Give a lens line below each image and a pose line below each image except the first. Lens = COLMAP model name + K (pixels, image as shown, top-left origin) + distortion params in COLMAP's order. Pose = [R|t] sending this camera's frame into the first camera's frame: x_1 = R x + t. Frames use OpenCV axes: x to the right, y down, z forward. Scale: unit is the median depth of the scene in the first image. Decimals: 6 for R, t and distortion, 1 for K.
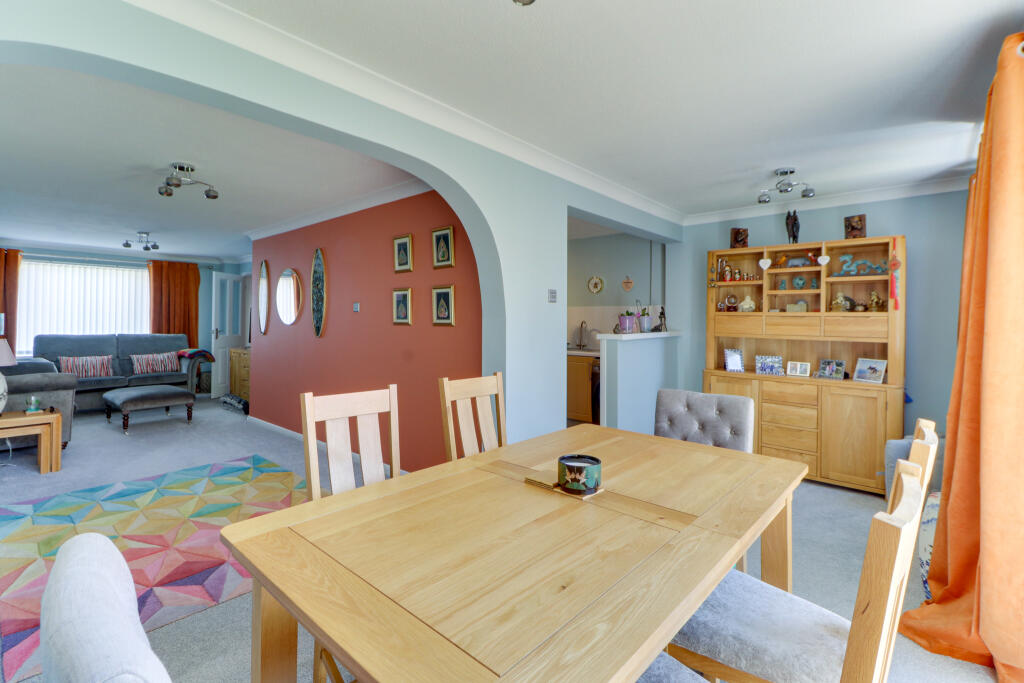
lens RADIAL K [[465.5, 0, 523.2], [0, 465.5, 315.2], [0, 0, 1]] dist [-0.000602, -0.000537]
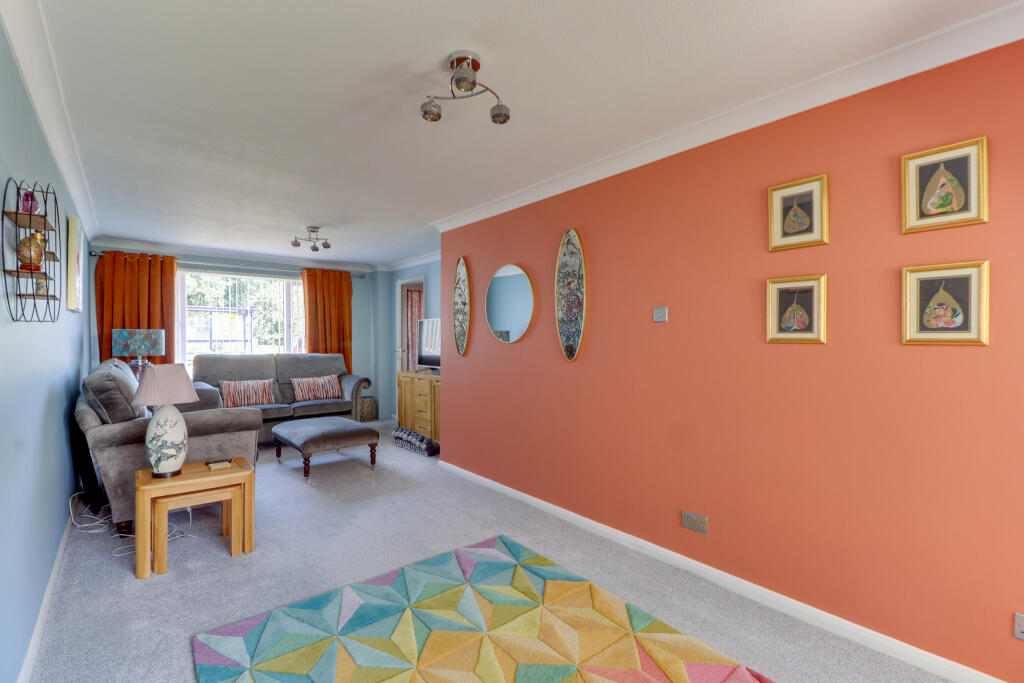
lens RADIAL K [[474.4, 0, 512.0], [0, 474.4, 341.5], [0, 0, 1]] dist [0.021974, -0.000016]
pose [[0.983321, -0.002316, -0.181862, -0.321087], [0.005915, 0.999797, 0.019249, 0.004157], [0.181780, -0.020003, 0.983136, 0.243797]]
